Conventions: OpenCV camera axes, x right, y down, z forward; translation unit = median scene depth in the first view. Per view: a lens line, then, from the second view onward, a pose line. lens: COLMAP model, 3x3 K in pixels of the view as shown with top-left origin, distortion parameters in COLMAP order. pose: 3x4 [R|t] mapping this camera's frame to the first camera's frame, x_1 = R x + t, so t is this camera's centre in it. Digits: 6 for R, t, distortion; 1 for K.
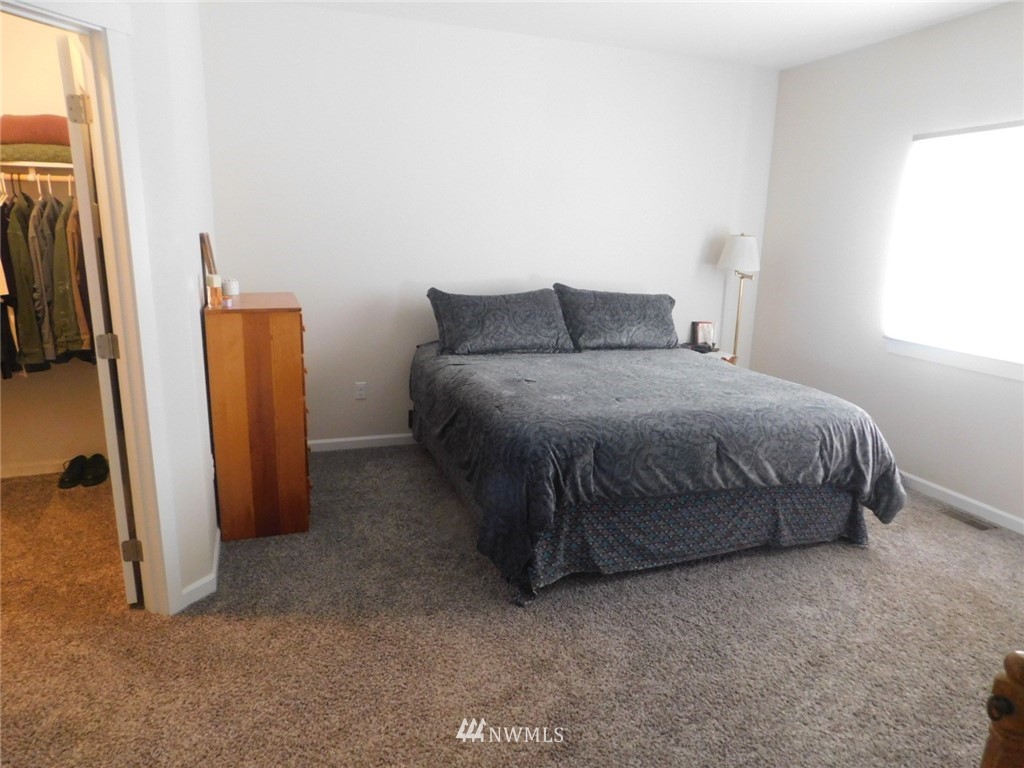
lens RADIAL K [[675.0, 0, 510.8], [0, 675.0, 388.8], [0, 0, 1]] dist [-0.086420, 0.071998]
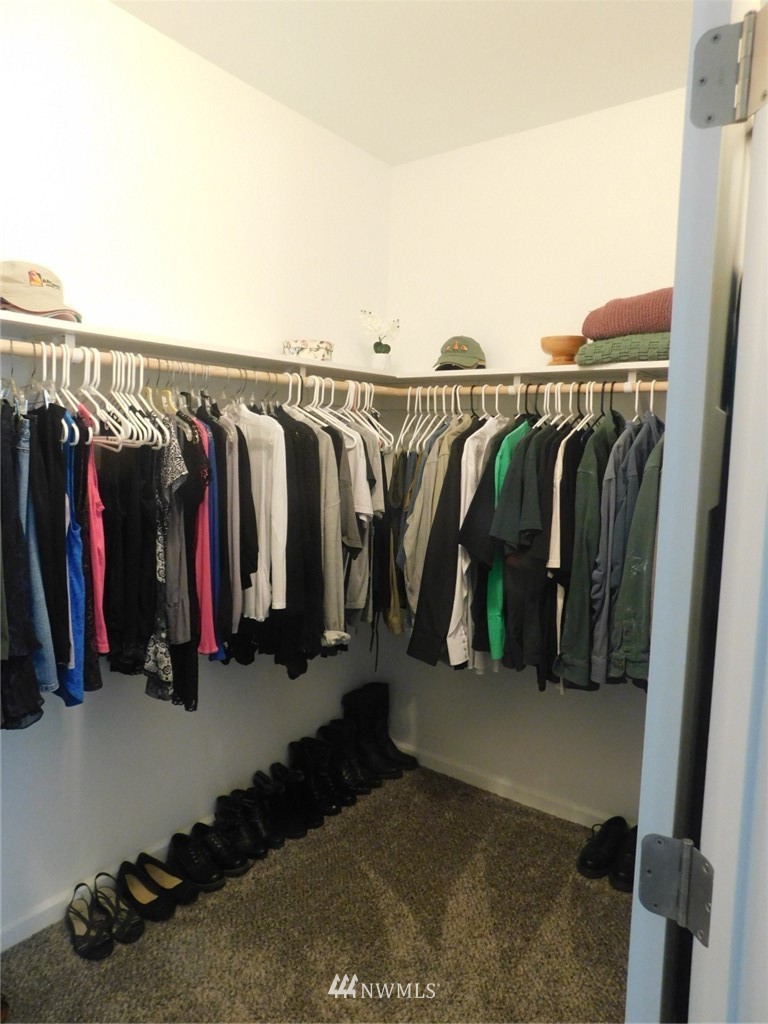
lens RADIAL K [[675.0, 0, 384.0], [0, 675.0, 512.0], [0, 0, 1]] dist [-0.086420, 0.071998]
pose [[0.536100, 0.075811, -0.840744, -0.312705], [-0.208244, 0.977056, -0.044684, -0.127807], [0.818066, 0.199034, 0.539587, 0.493364]]
